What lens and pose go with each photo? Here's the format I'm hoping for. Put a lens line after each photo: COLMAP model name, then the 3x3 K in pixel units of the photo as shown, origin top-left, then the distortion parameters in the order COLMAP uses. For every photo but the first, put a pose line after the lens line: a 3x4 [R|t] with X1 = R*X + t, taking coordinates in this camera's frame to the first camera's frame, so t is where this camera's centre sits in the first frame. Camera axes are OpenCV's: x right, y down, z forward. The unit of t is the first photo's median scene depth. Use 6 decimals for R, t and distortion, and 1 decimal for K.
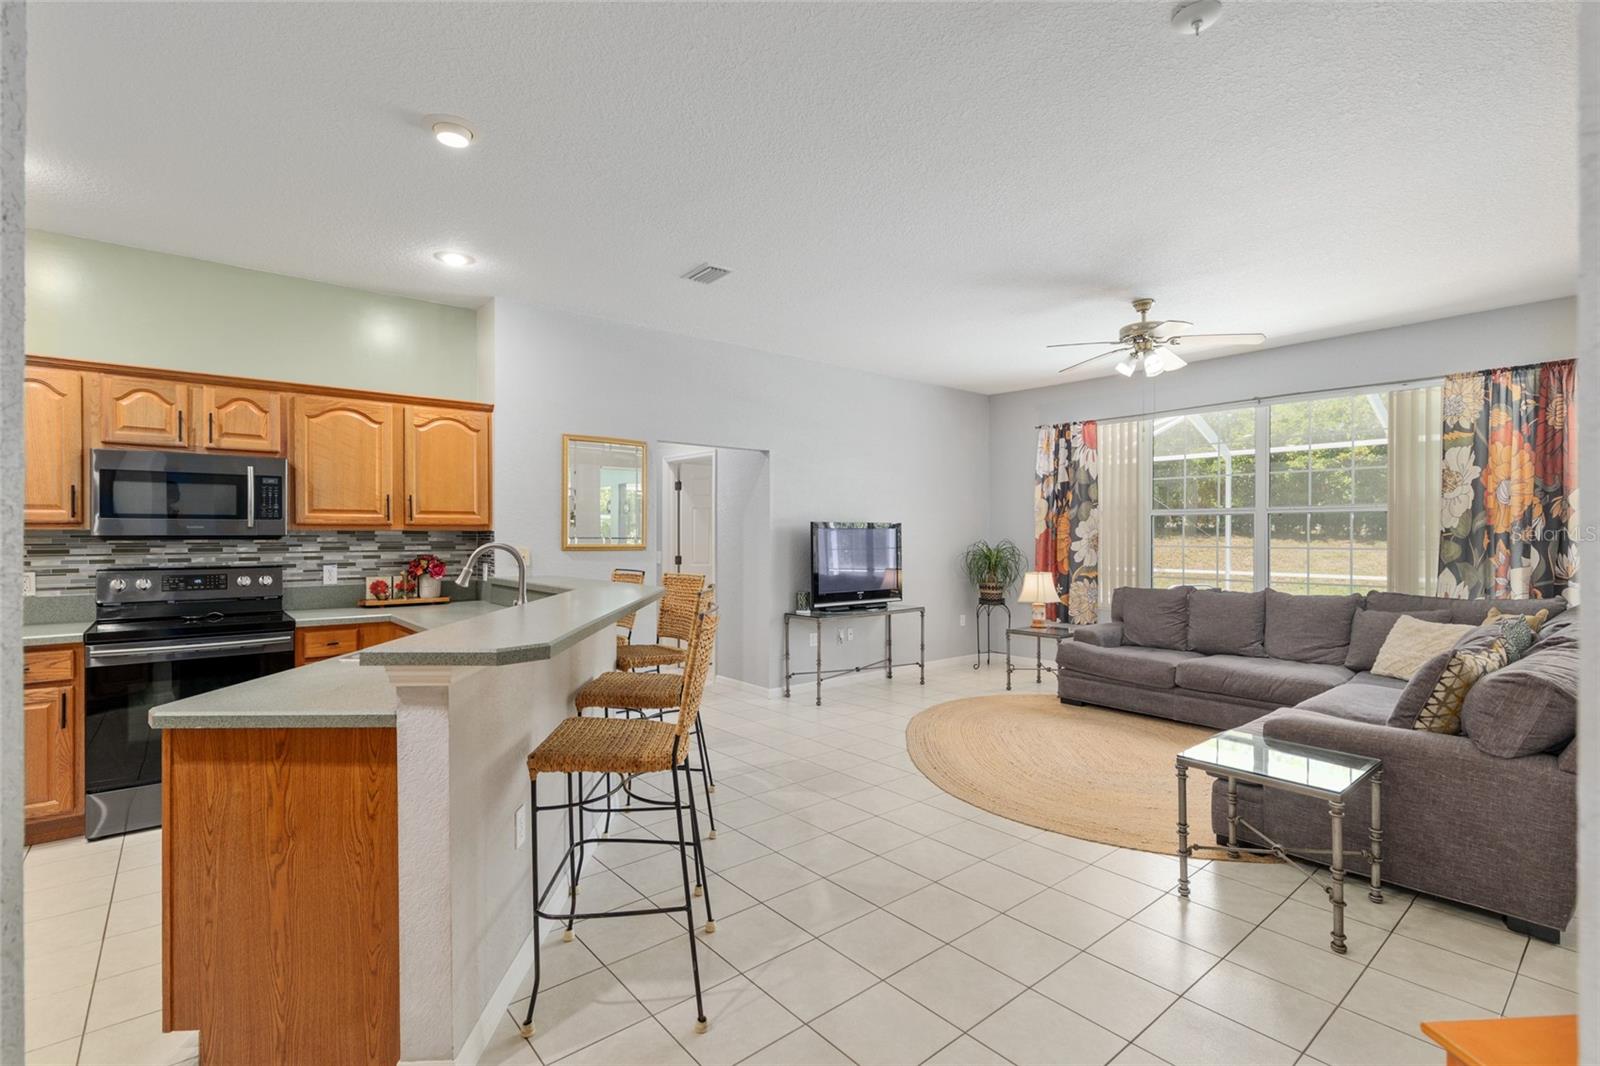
lens RADIAL K [[733.9, 0, 797.4], [0, 733.9, 532.4], [0, 0, 1]] dist [0.002720, -0.000192]
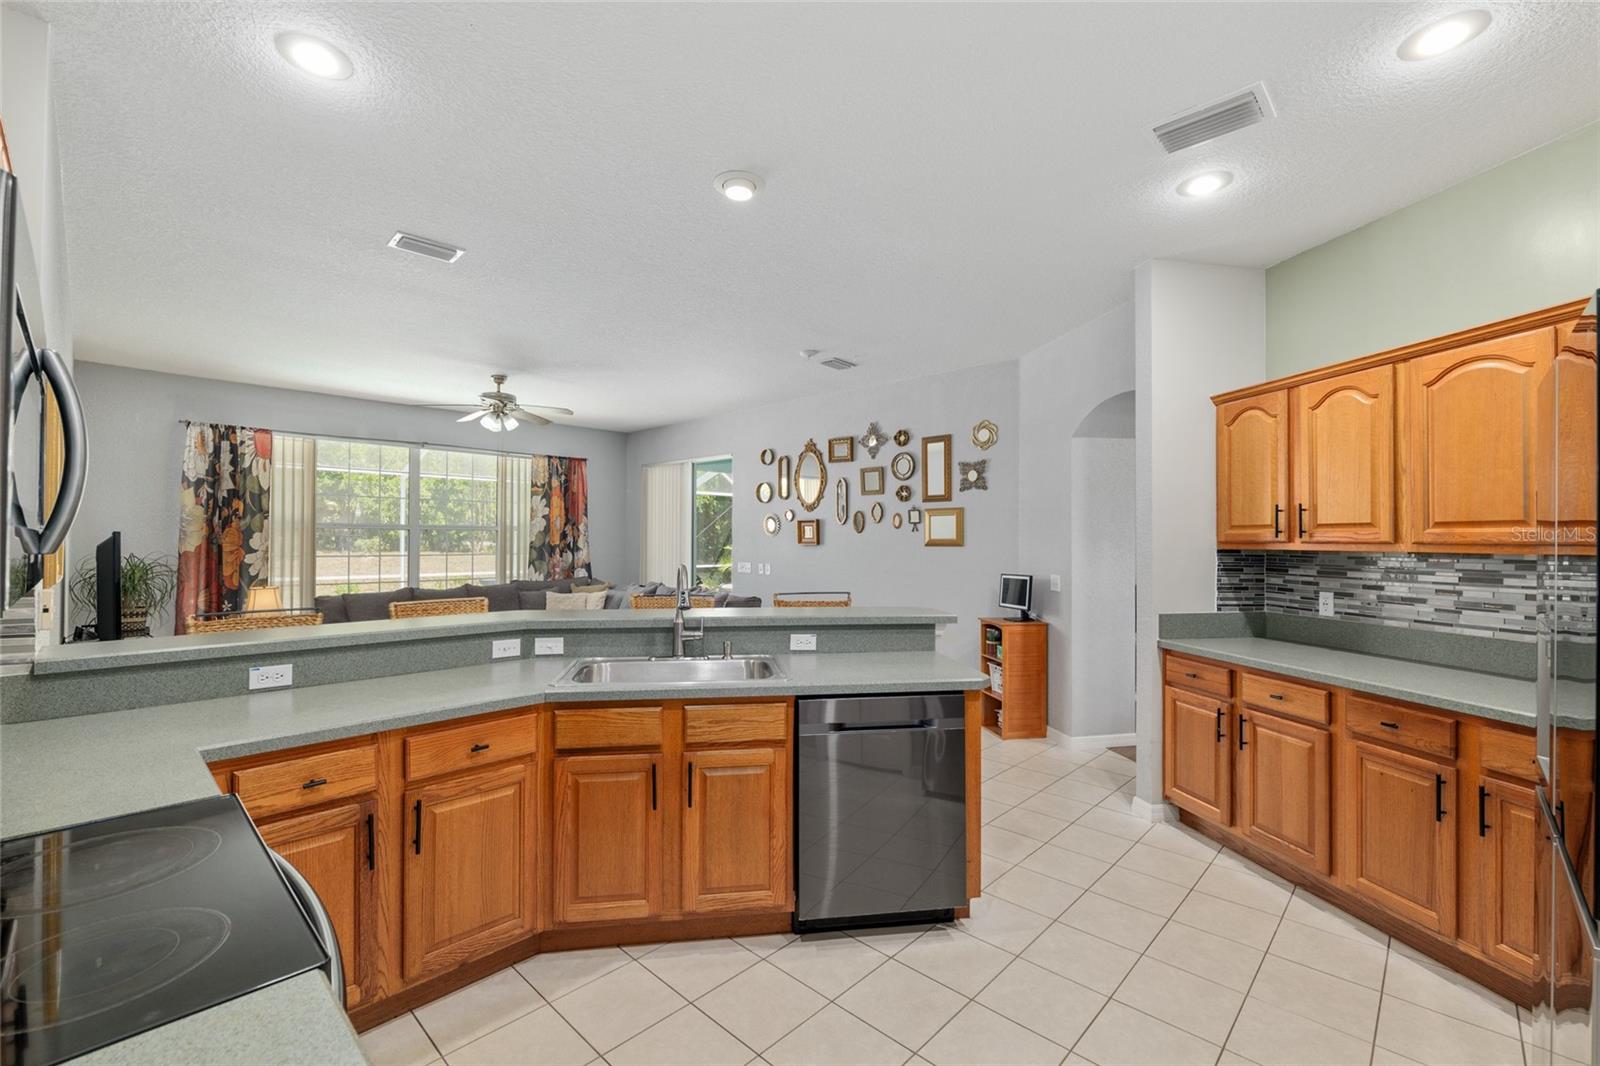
lens RADIAL K [[701.8, 0, 804.9], [0, 701.8, 529.7], [0, 0, 1]] dist [-0.004399, 0.000490]
pose [[-0.115887, 0.014420, 0.993158, -0.881411], [-0.004241, 0.999878, -0.015013, -0.011828], [-0.993253, -0.005951, -0.115811, 0.578365]]
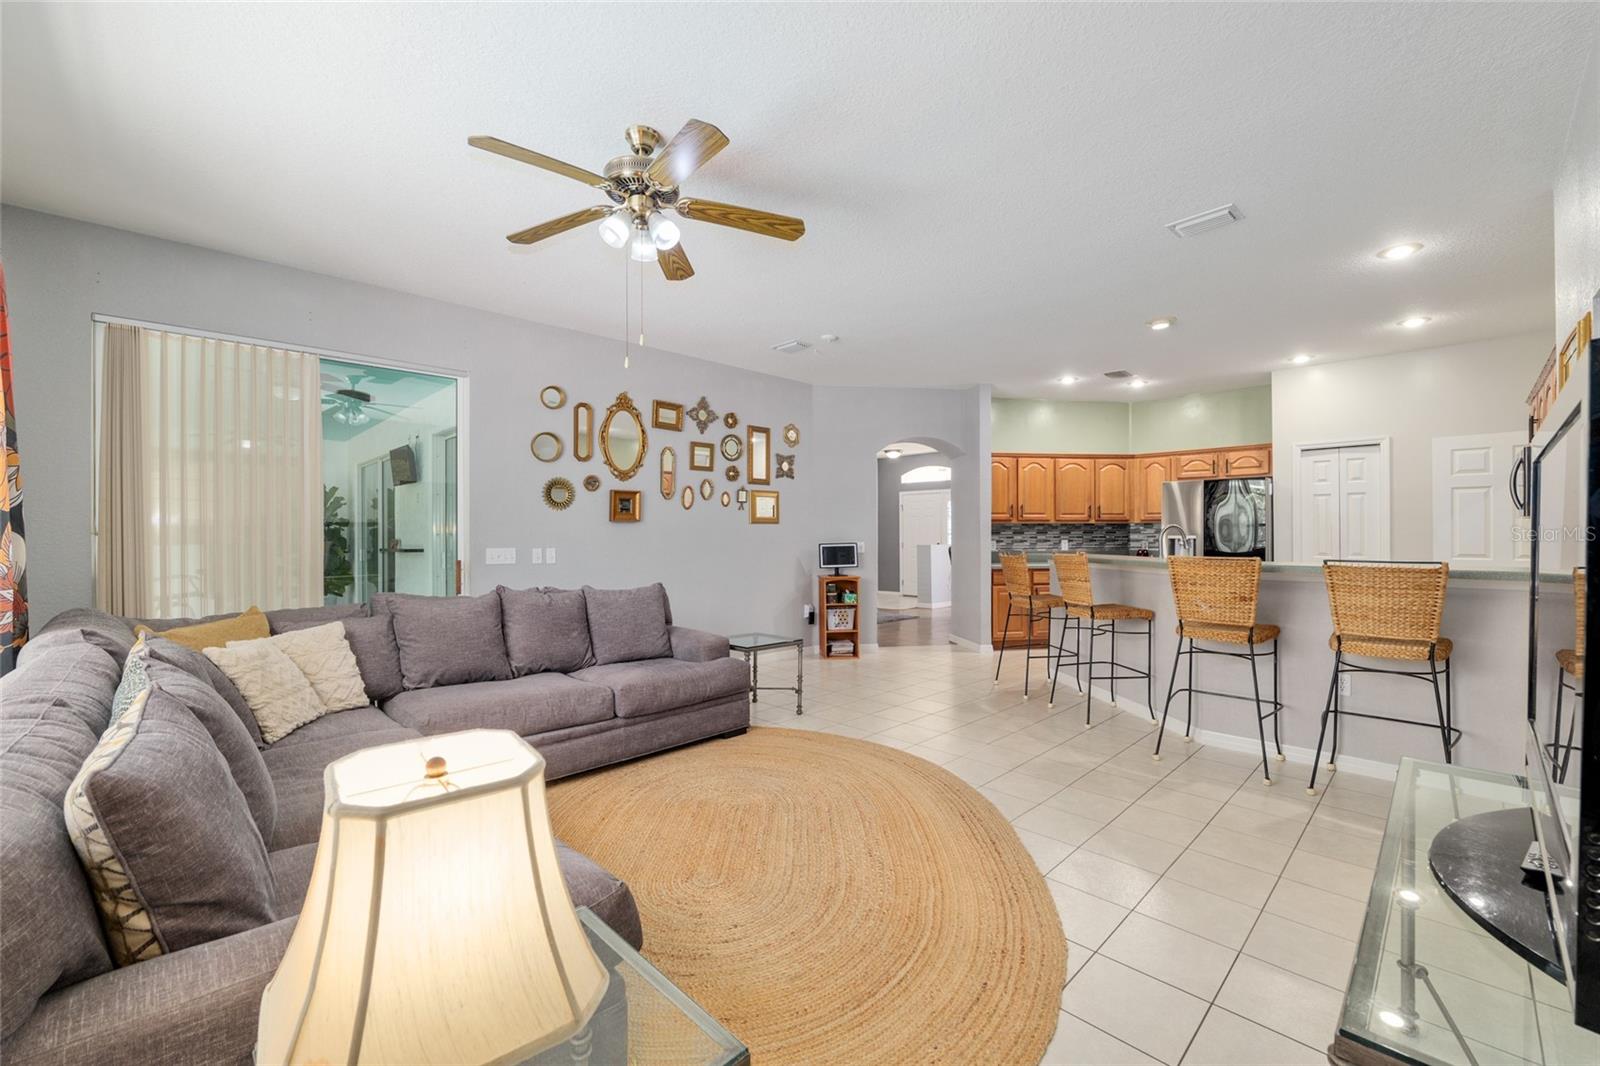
lens RADIAL K [[650.1, 0, 811.1], [0, 650.1, 539.3], [0, 0, 1]] dist [-0.000418, -0.000051]
pose [[-0.994685, 0.005620, -0.102813, 0.401999], [0.004932, 0.999964, 0.006947, 0.022192], [0.102849, 0.006403, -0.994676, 1.555875]]
